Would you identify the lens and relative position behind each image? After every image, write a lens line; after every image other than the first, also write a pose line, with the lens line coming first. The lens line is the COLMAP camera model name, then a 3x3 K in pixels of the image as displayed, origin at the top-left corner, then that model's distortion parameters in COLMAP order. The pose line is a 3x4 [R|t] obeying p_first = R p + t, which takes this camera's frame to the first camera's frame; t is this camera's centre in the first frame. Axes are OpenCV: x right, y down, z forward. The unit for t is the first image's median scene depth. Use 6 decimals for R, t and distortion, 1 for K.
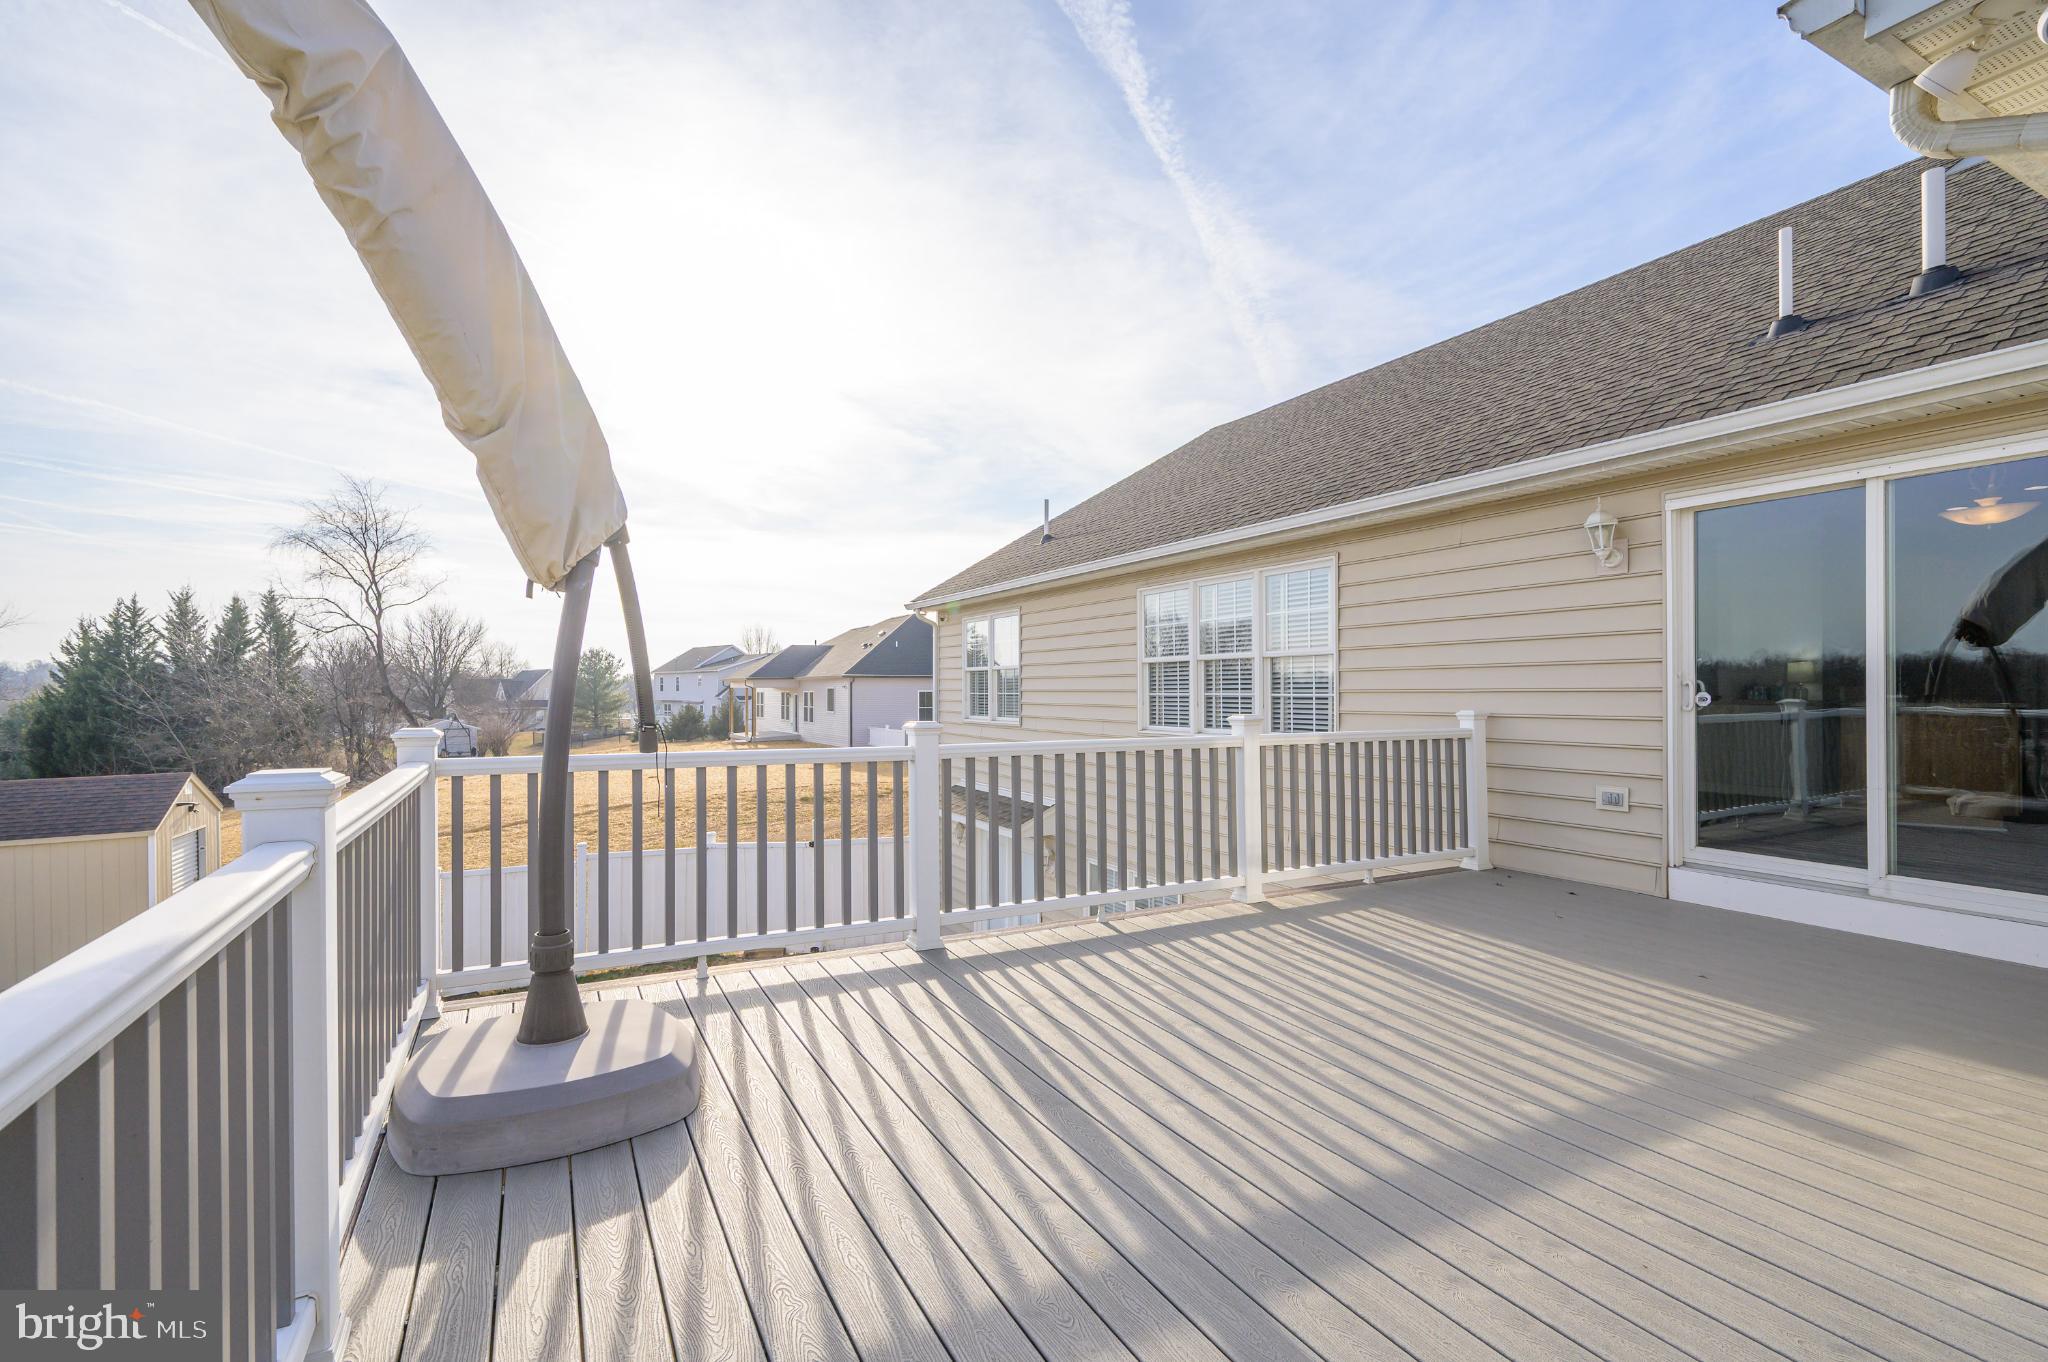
lens RADIAL K [[917.2, 0, 1012.6], [0, 917.2, 682.0], [0, 0, 1]] dist [0.003826, -0.000851]
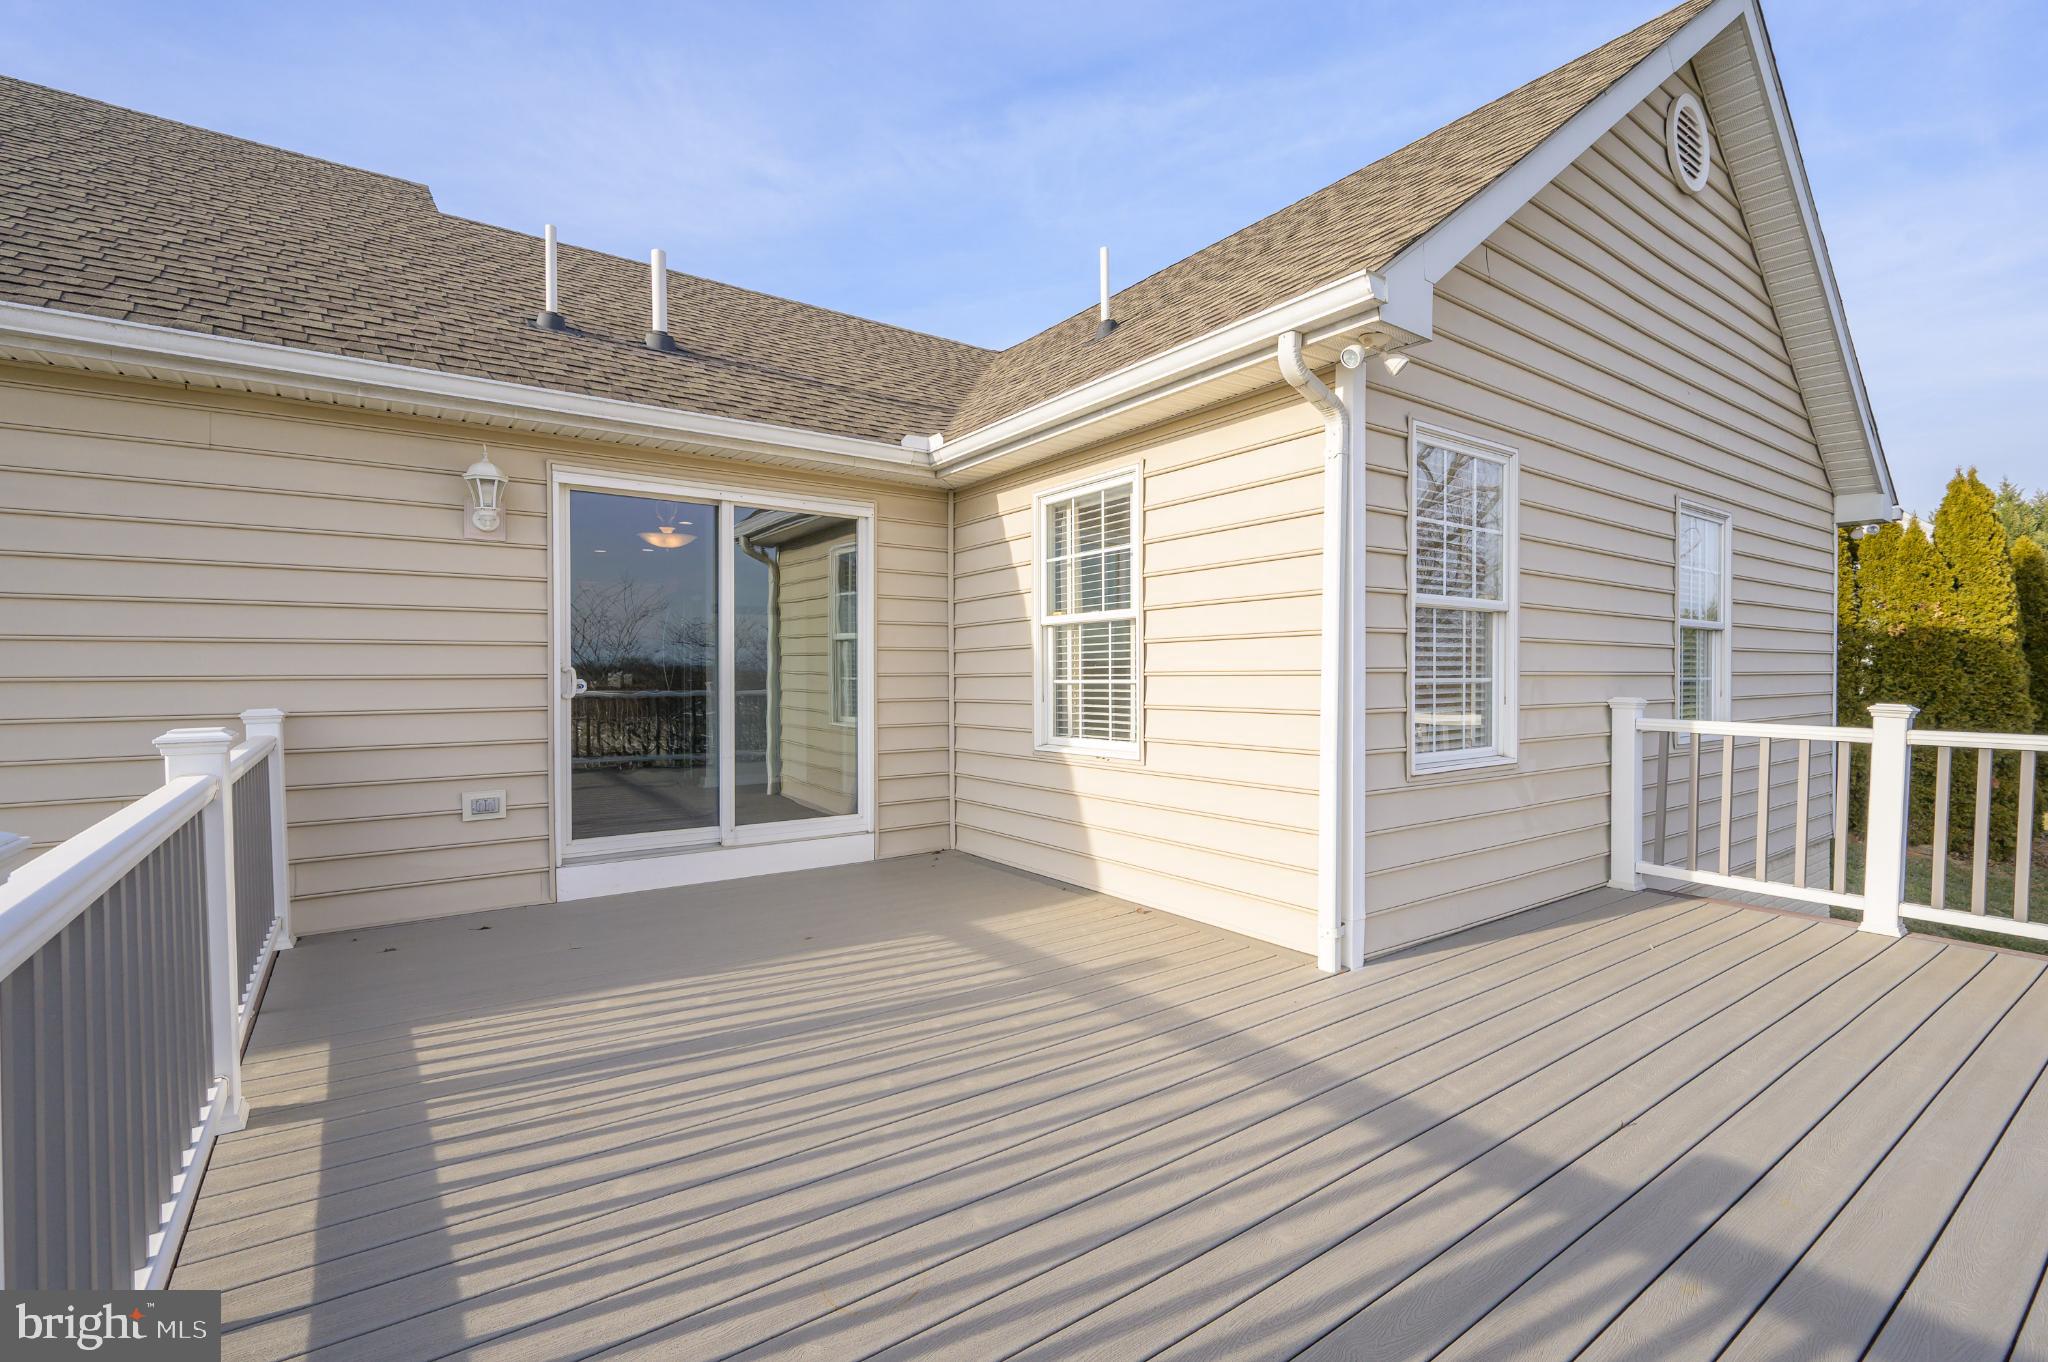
lens RADIAL K [[917.2, 0, 1010.4], [0, 917.2, 694.9], [0, 0, 1]] dist [0.003826, -0.000851]
pose [[-0.149964, -0.017826, 0.988531, -0.318465], [-0.007561, 0.999829, 0.016883, 0.008597], [-0.988663, -0.004943, -0.150073, 0.811799]]
